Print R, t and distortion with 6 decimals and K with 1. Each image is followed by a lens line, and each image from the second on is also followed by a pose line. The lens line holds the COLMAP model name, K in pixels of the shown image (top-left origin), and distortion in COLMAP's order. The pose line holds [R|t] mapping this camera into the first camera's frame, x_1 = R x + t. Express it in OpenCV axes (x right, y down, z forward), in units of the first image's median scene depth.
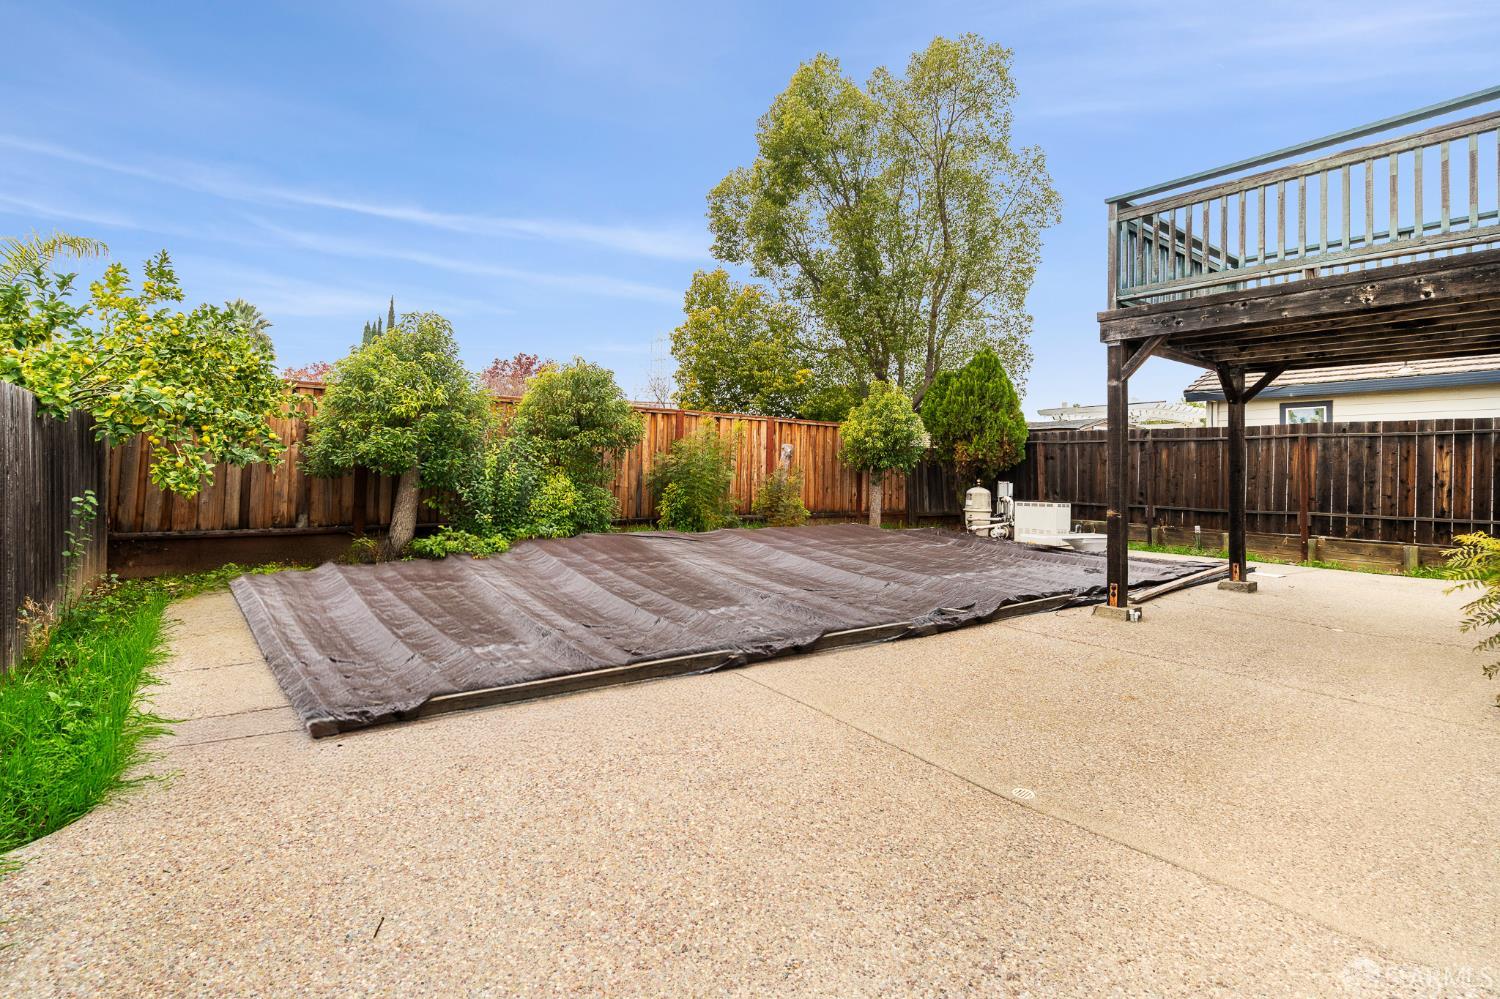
lens RADIAL K [[696.0, 0, 747.5], [0, 696.0, 462.6], [0, 0, 1]] dist [-0.003795, -0.000083]
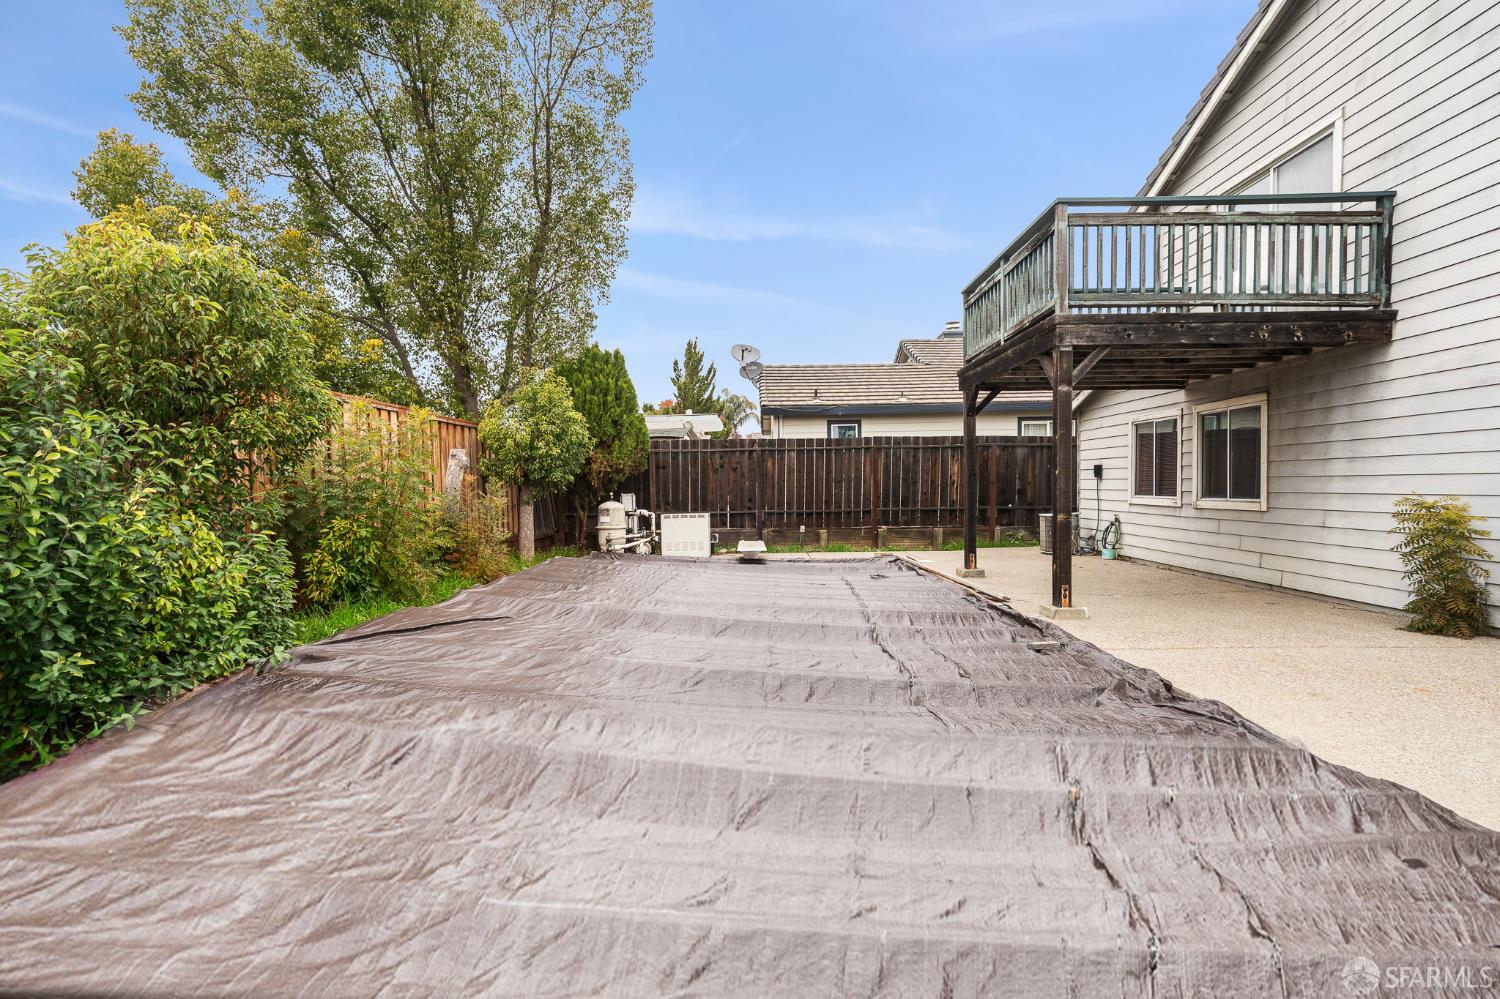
lens RADIAL K [[680.4, 0, 750.4], [0, 680.4, 500.9], [0, 0, 1]] dist [-0.001605, -0.000115]
pose [[0.617826, -0.047619, 0.784872, -0.266106], [0.016934, 0.998739, 0.047265, -0.002975], [-0.786133, -0.015911, 0.617853, 0.377025]]
